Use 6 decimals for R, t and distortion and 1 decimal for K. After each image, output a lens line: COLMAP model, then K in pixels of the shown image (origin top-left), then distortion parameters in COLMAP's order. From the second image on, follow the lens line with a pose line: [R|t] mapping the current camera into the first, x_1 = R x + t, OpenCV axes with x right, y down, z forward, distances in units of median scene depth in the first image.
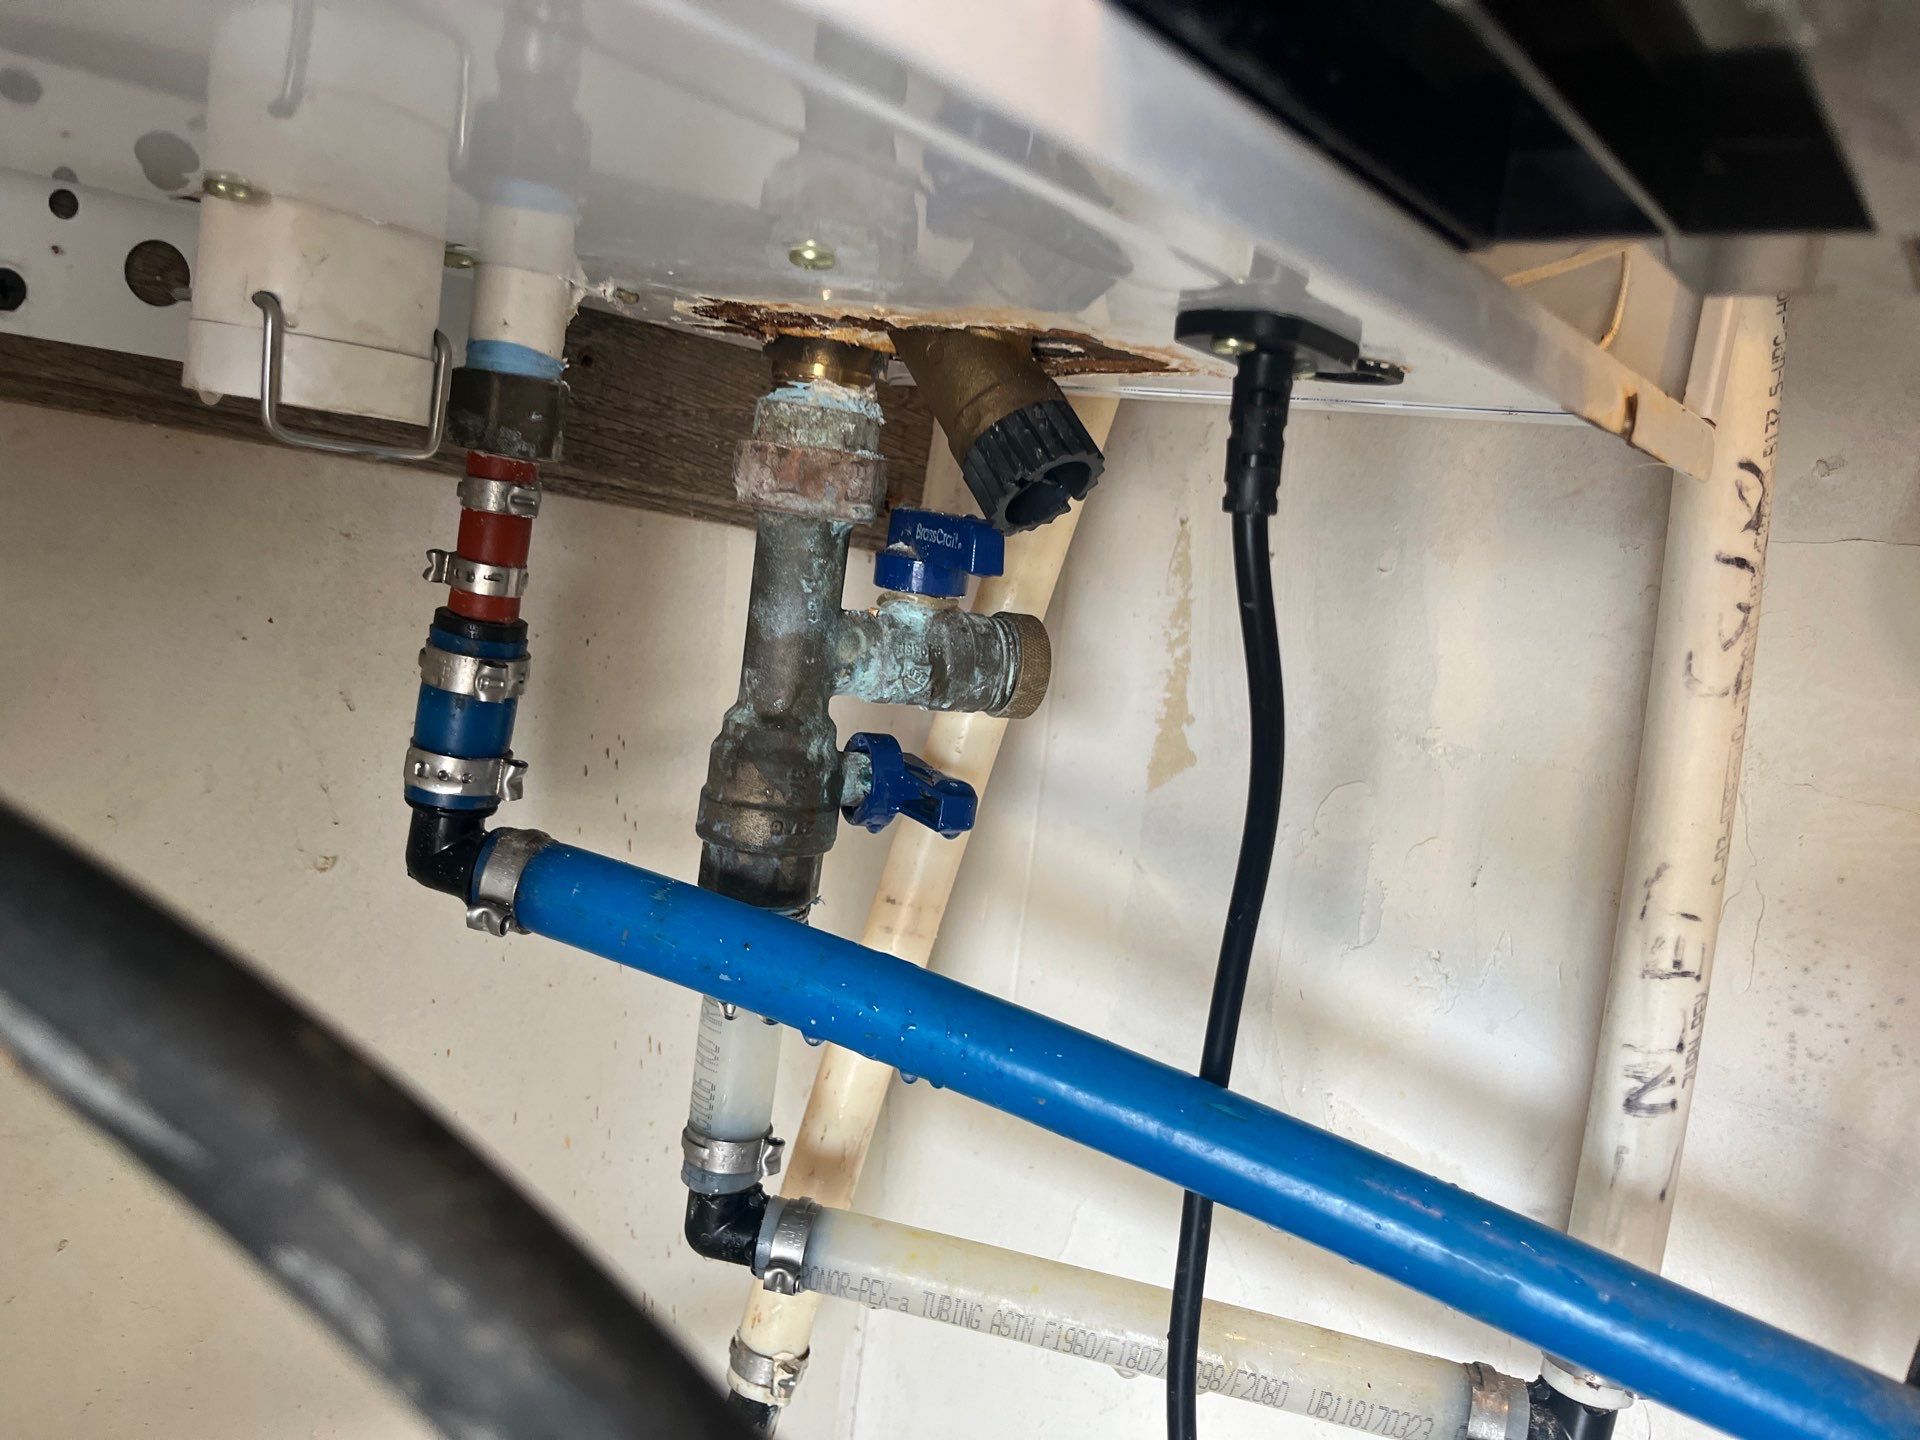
lens RADIAL K [[1495.9, 0, 950.8], [0, 1495.9, 718.3], [0, 0, 1]] dist [0.035945, -0.084409]
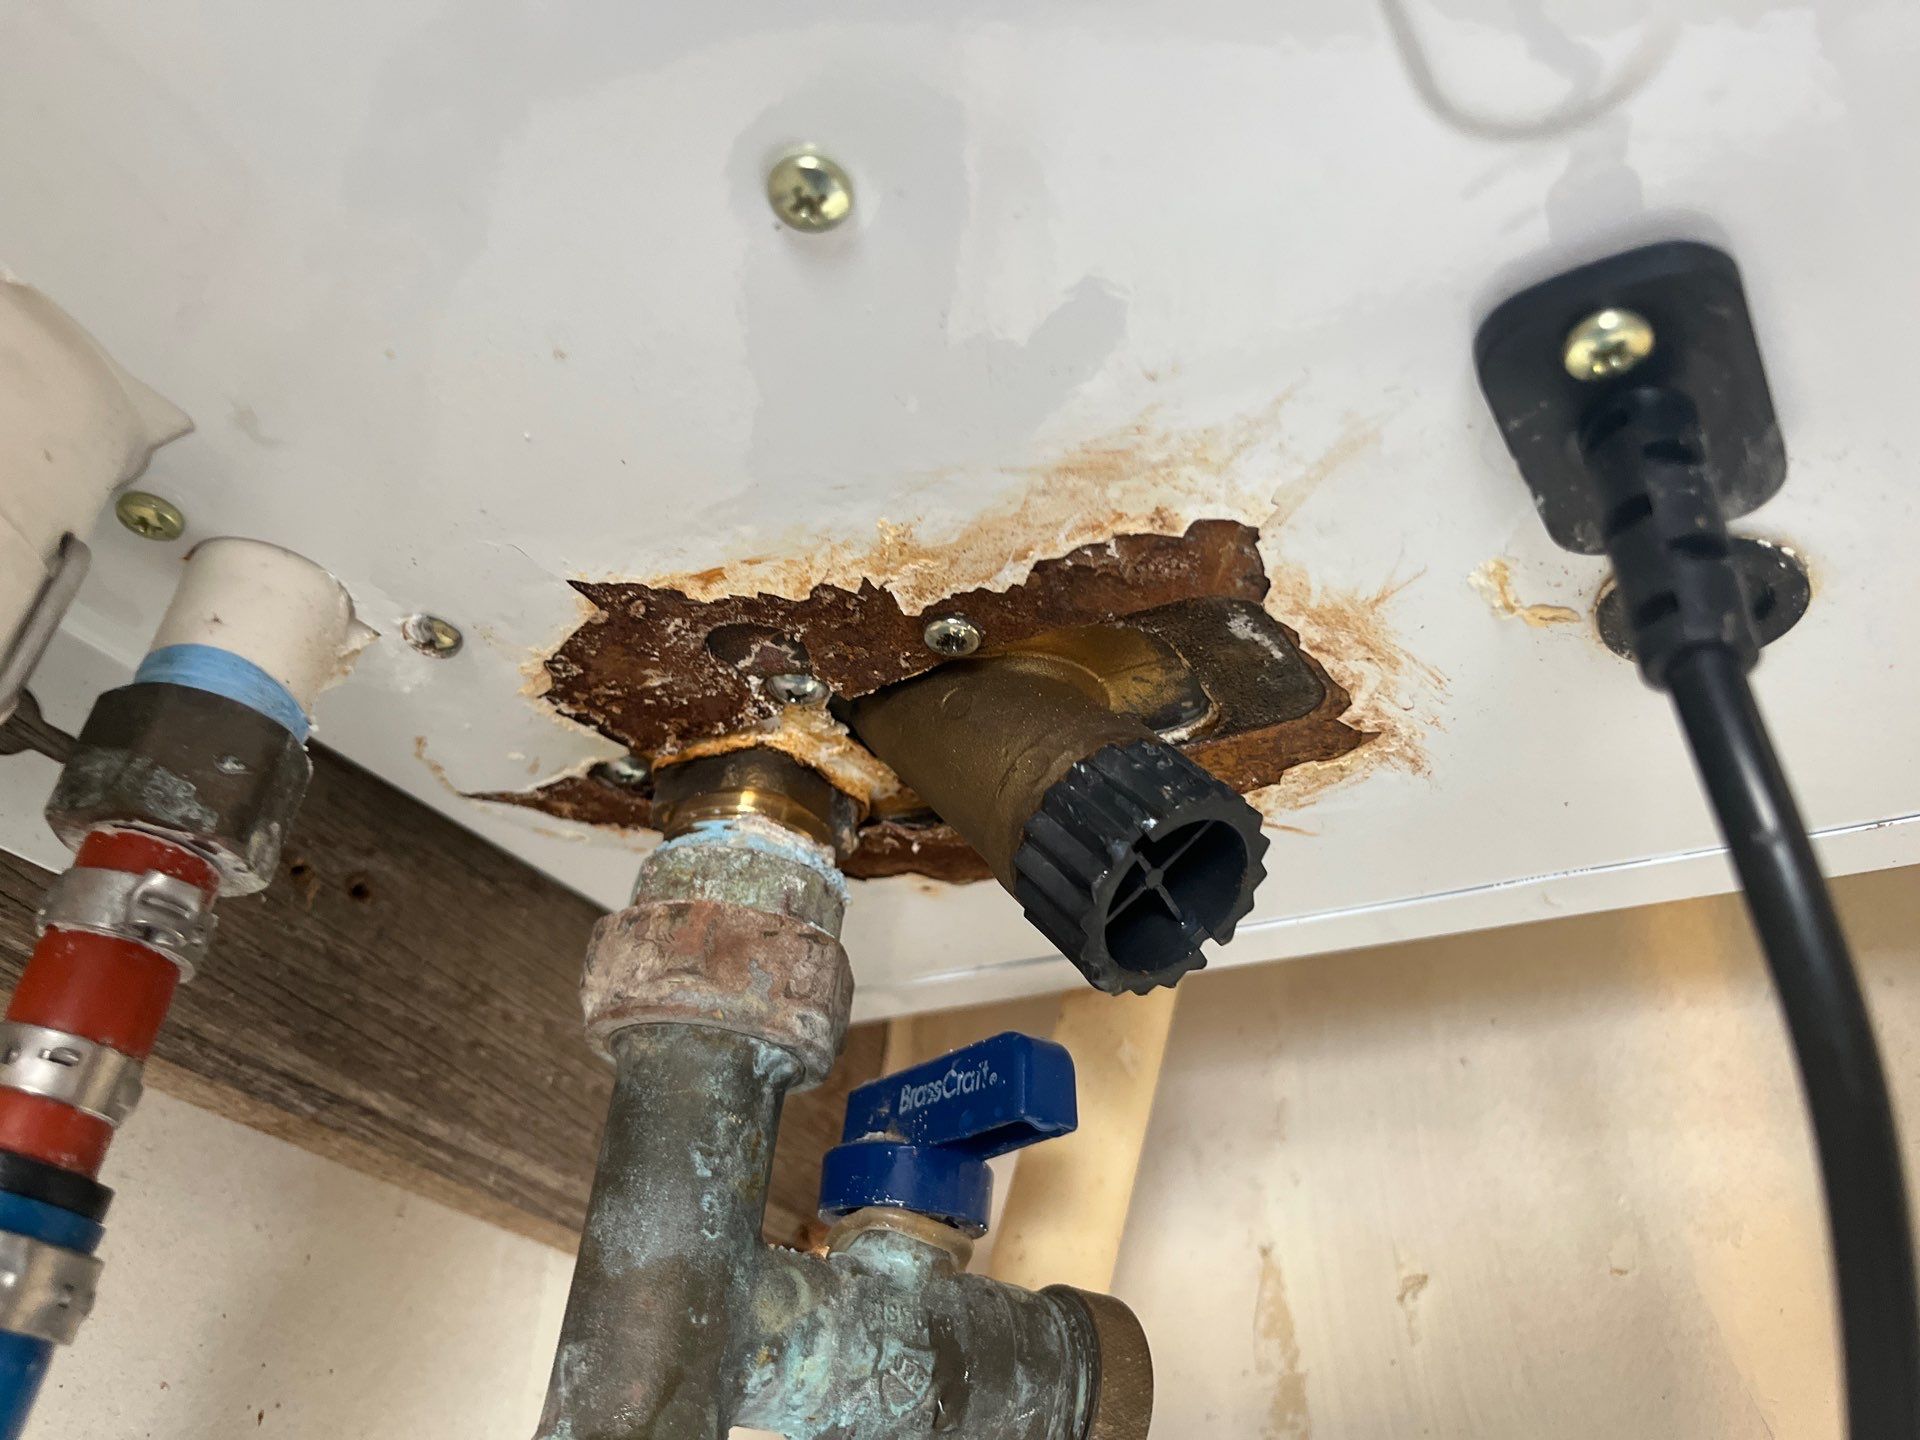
lens RADIAL K [[1495.9, 0, 950.8], [0, 1495.9, 718.3], [0, 0, 1]] dist [0.035945, -0.084409]
pose [[0.995276, 0.019227, 0.095167, -0.061594], [0.045068, 0.776704, -0.628251, 0.120838], [-0.085996, 0.629572, 0.772168, 0.480099]]
